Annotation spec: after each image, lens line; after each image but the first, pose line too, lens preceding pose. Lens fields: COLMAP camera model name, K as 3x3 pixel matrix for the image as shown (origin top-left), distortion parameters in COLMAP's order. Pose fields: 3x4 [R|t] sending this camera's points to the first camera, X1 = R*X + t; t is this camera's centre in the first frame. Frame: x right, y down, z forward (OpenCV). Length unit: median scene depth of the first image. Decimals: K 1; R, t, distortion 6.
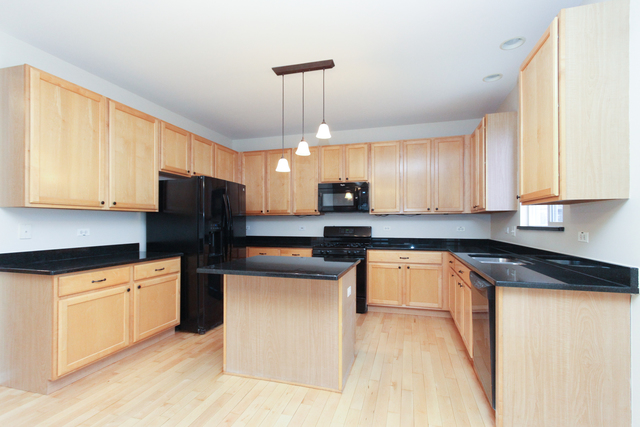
lens RADIAL K [[300.5, 0, 321.6], [0, 300.5, 219.5], [0, 0, 1]] dist [0.007256, 0.000258]
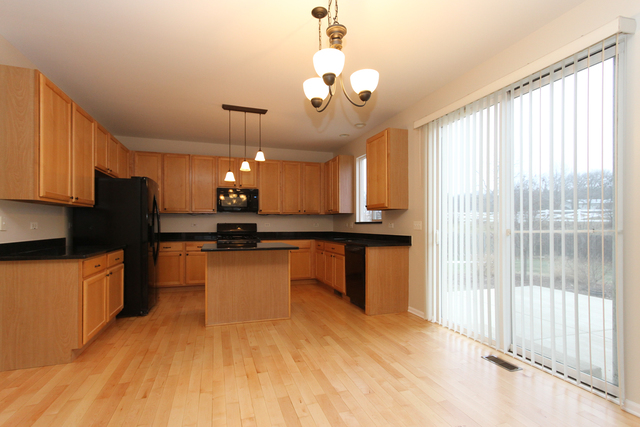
lens RADIAL K [[300.5, 0, 321.6], [0, 300.5, 219.5], [0, 0, 1]] dist [0.007256, 0.000258]
pose [[0.823356, 0.007365, 0.567478, -0.458271], [-0.005124, 0.999972, -0.005545, 0.017182], [-0.567503, 0.001657, 0.823370, -0.298011]]
